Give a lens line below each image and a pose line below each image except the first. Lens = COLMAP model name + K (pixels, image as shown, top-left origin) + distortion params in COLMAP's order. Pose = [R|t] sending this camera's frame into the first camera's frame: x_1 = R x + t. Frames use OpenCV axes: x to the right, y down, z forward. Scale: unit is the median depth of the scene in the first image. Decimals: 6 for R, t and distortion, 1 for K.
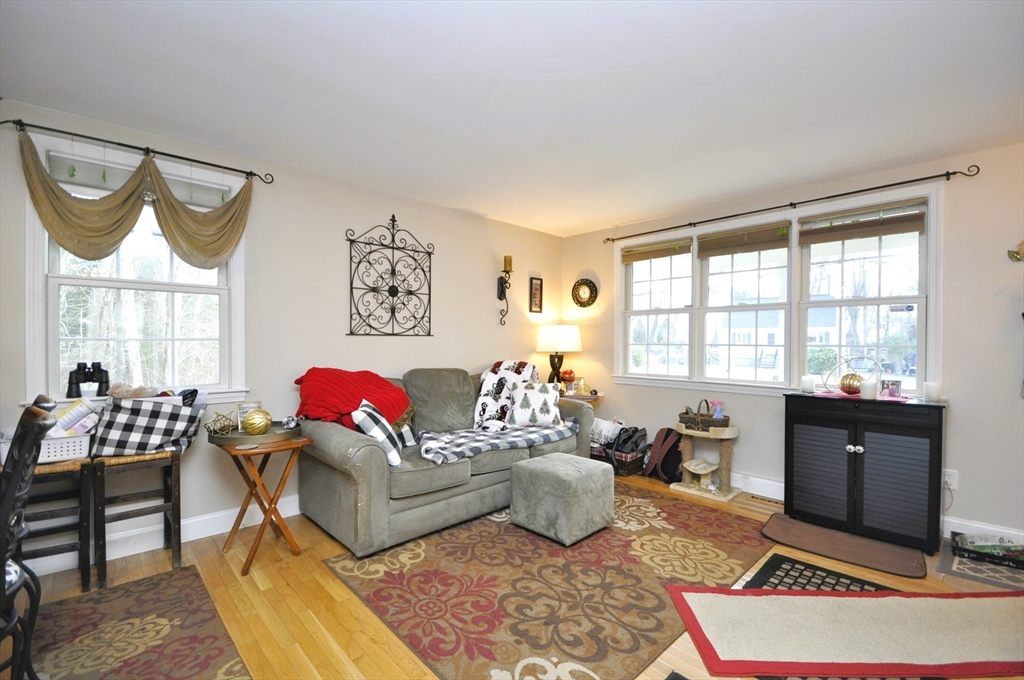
lens RADIAL K [[447.1, 0, 510.8], [0, 447.1, 342.0], [0, 0, 1]] dist [-0.009451, -0.004085]
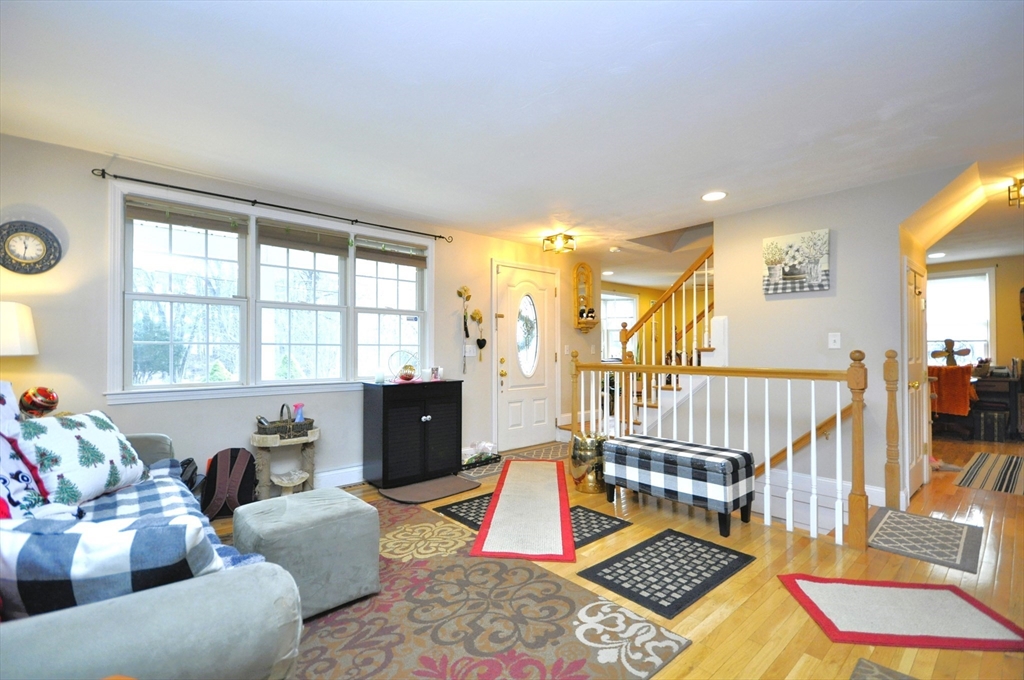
lens RADIAL K [[447.1, 0, 517.2], [0, 447.1, 345.0], [0, 0, 1]] dist [-0.009451, -0.004085]
pose [[0.024656, 0.009029, 0.999655, -0.672532], [0.000096, 0.999959, -0.009034, 0.026882], [-0.999696, 0.000319, 0.024654, 0.747315]]
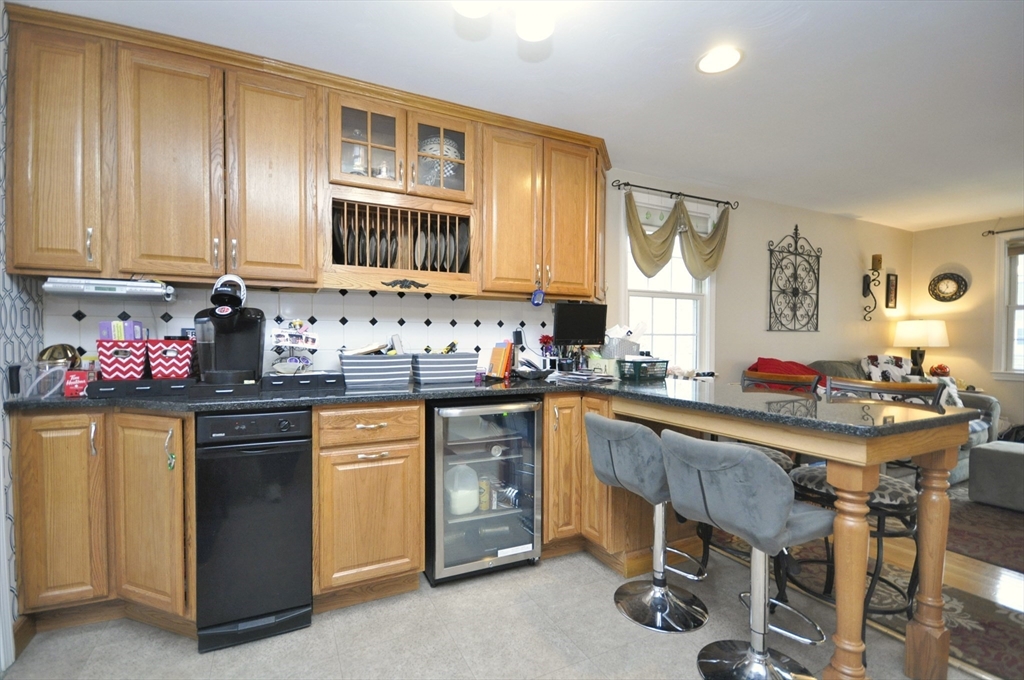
lens RADIAL K [[447.1, 0, 506.6], [0, 447.1, 345.5], [0, 0, 1]] dist [-0.009451, -0.004085]
pose [[0.948807, 0.007822, -0.315759, -0.862757], [-0.001715, 0.999806, 0.019617, 0.001765], [0.315851, -0.018071, 0.948637, -0.448764]]
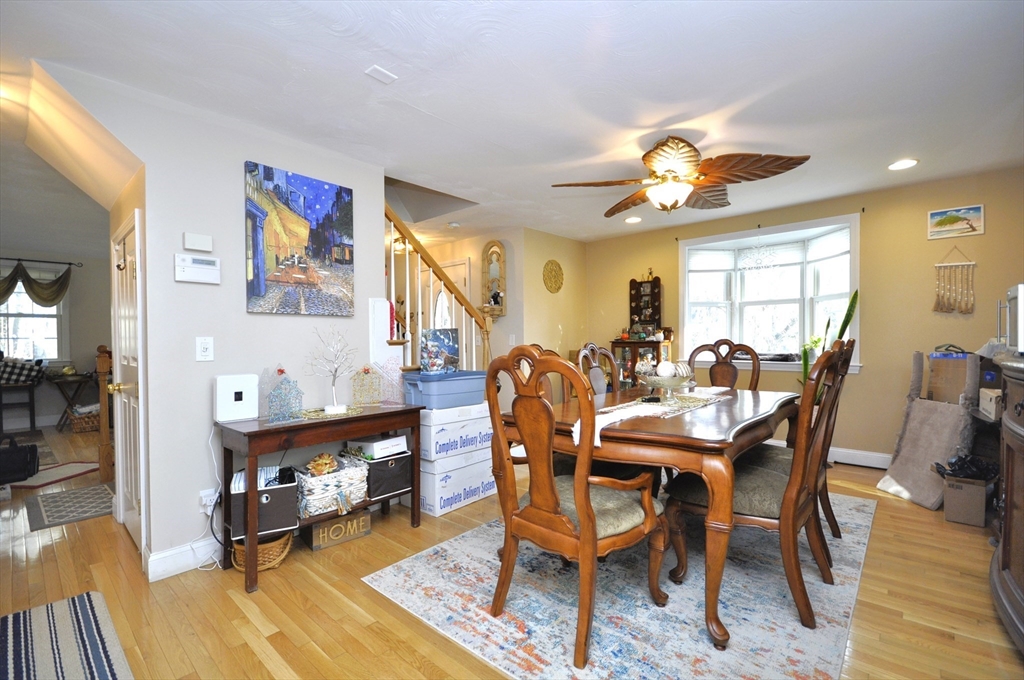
lens RADIAL K [[464.6, 0, 511.9], [0, 464.6, 341.7], [0, 0, 1]] dist [-0.026171, -0.000811]
pose [[0.996848, -0.007850, 0.078950, 1.561705], [0.007031, 0.999919, 0.010641, 0.003552], [-0.079027, -0.010053, 0.996822, -1.557287]]
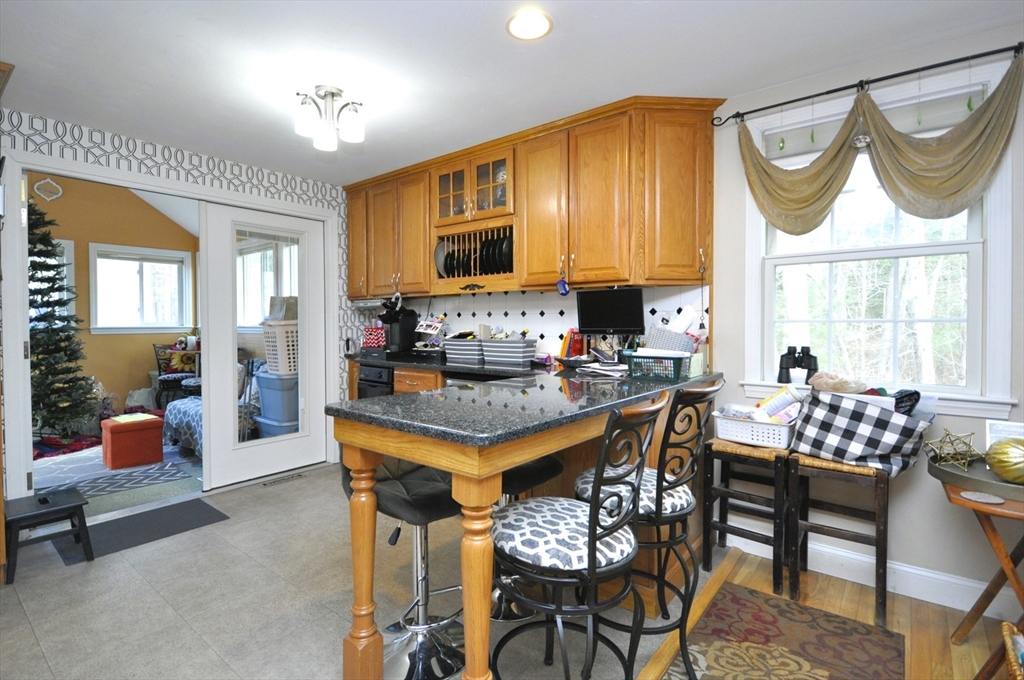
lens RADIAL K [[491.0, 0, 505.5], [0, 491.0, 331.2], [0, 0, 1]] dist [0.001168, -0.003971]
pose [[0.129041, 0.012148, -0.991565, -0.018852], [0.002835, 0.999916, 0.012620, -0.000200], [0.991635, -0.004440, 0.128996, 0.239445]]
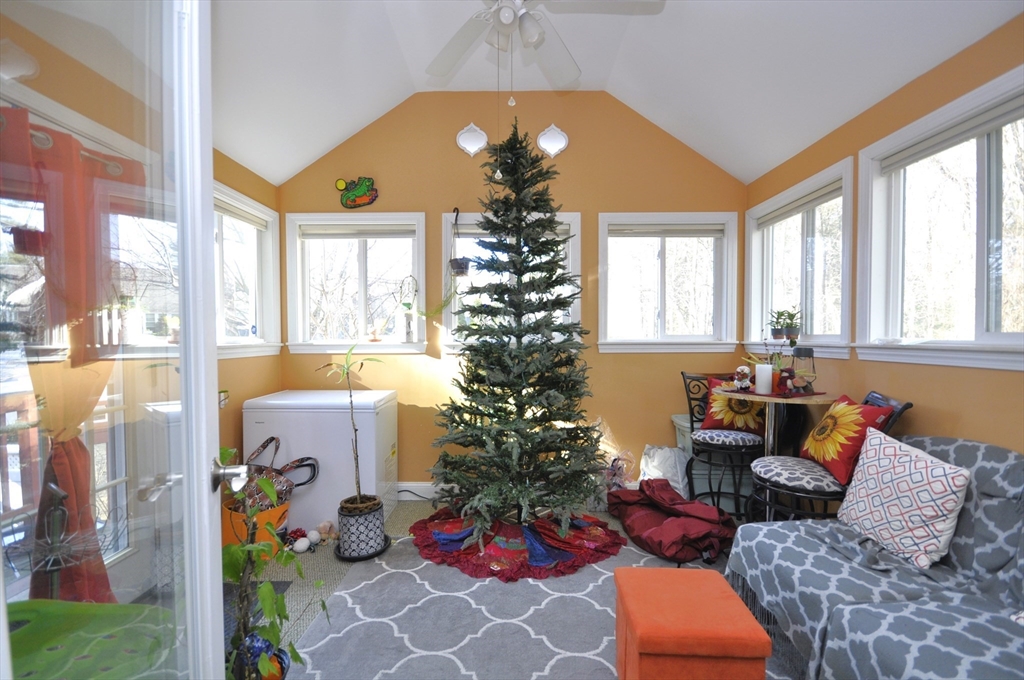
lens RADIAL K [[447.1, 0, 510.1], [0, 447.1, 339.8], [0, 0, 1]] dist [-0.009451, -0.004085]
pose [[-0.692784, 0.006509, -0.721115, -1.354977], [-0.002422, 0.999933, 0.011352, -0.016524], [0.721141, 0.009611, -0.692722, -0.626285]]
